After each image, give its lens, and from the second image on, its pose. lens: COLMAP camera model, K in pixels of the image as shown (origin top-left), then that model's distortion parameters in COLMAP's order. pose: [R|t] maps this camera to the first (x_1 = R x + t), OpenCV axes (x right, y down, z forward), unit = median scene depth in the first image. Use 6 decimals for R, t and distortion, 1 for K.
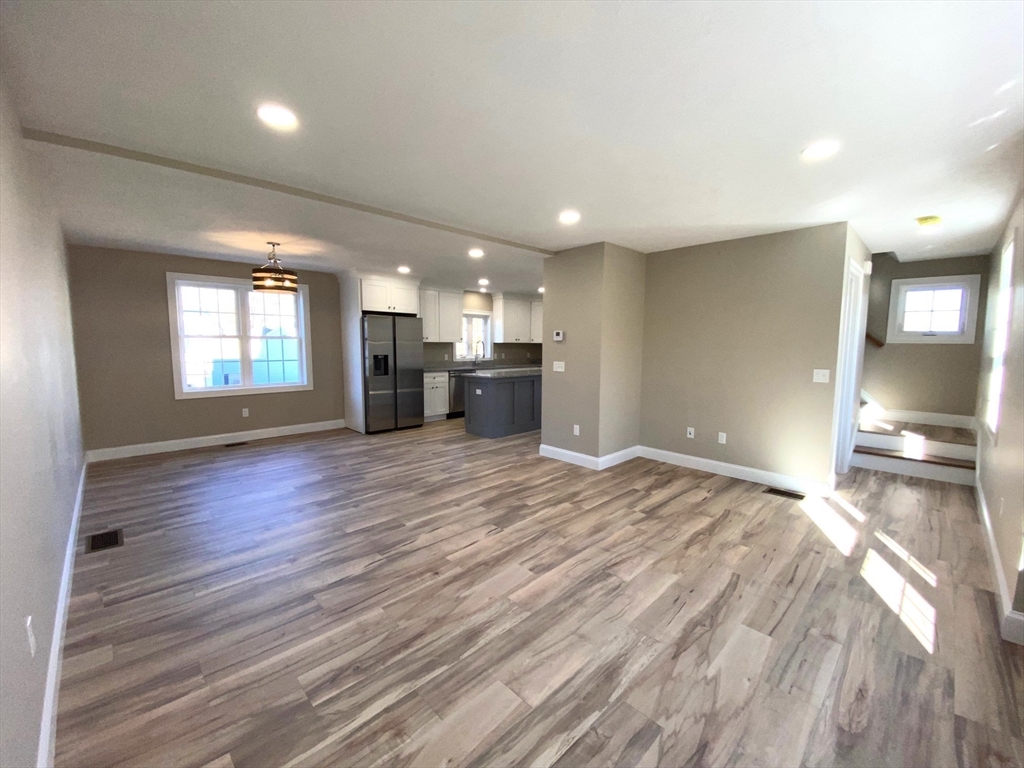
lens RADIAL K [[416.5, 0, 506.3], [0, 416.5, 378.7], [0, 0, 1]] dist [0.014419, -0.005208]
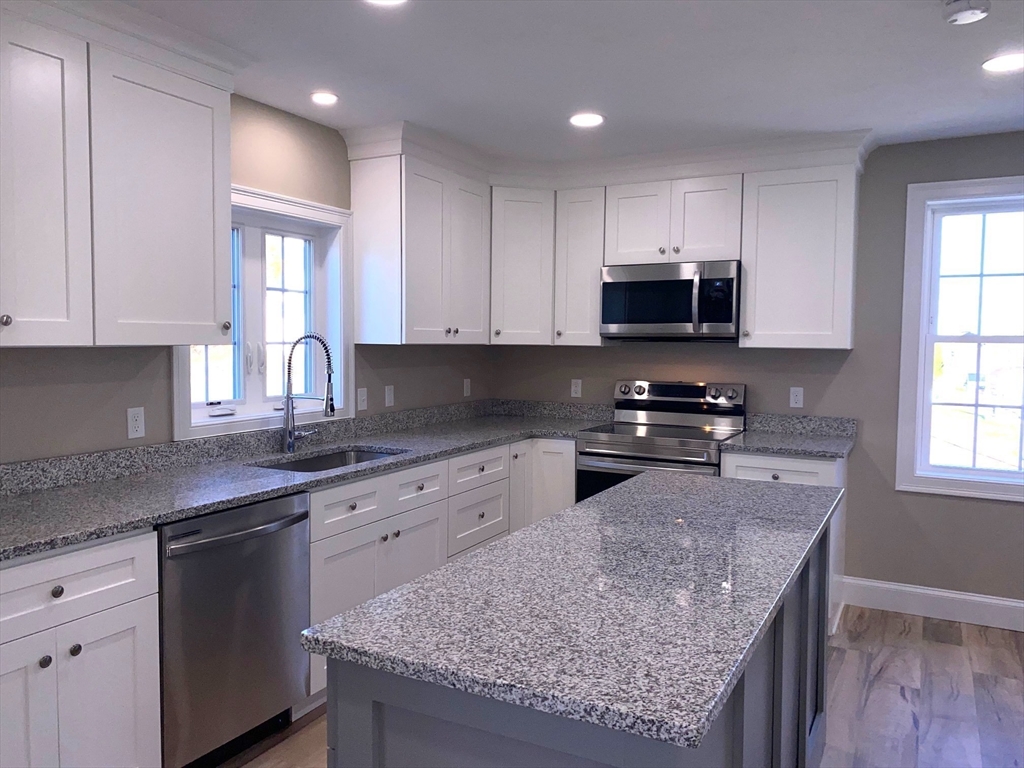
lens RADIAL K [[785.9, 0, 517.6], [0, 785.9, 380.2], [0, 0, 1]] dist [0.006732, -0.003159]
pose [[0.947782, -0.016126, 0.318510, -0.245343], [0.025590, 0.999346, -0.025552, -0.150271], [-0.317890, 0.032369, 0.947575, 1.584217]]
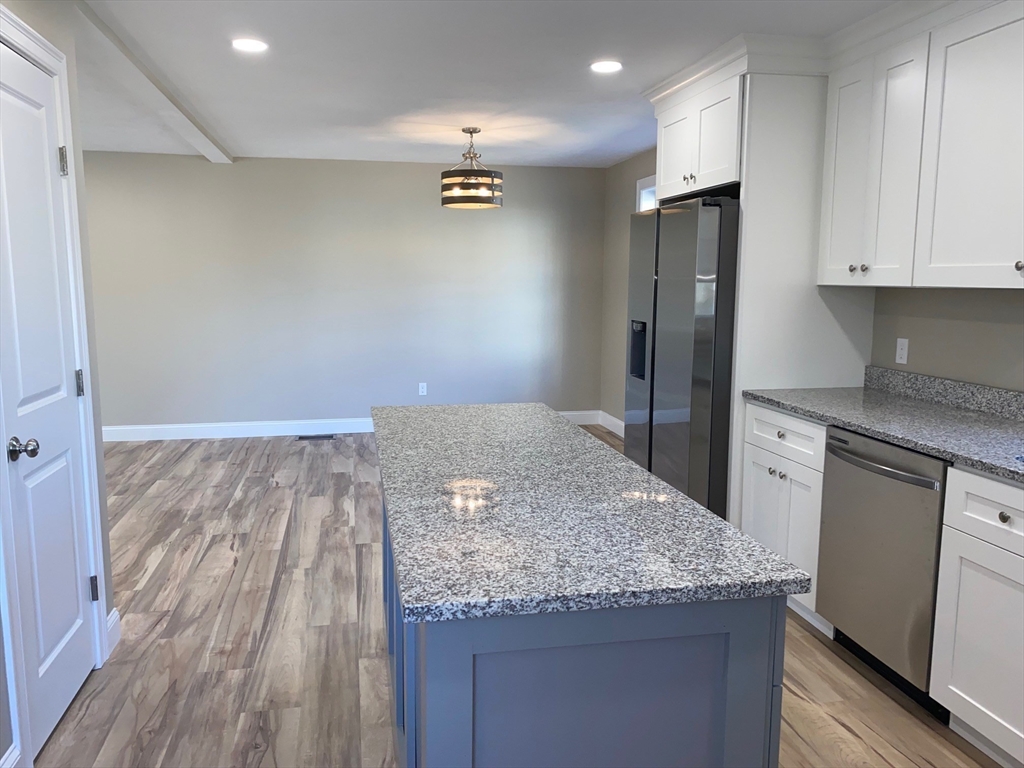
lens RADIAL K [[785.9, 0, 510.2], [0, 785.9, 380.9], [0, 0, 1]] dist [0.006732, -0.003159]
pose [[-0.533450, 0.101578, -0.839710, 0.676299], [-0.080093, 0.982236, 0.169700, -0.225508], [0.842031, 0.157782, -0.515838, 2.548167]]
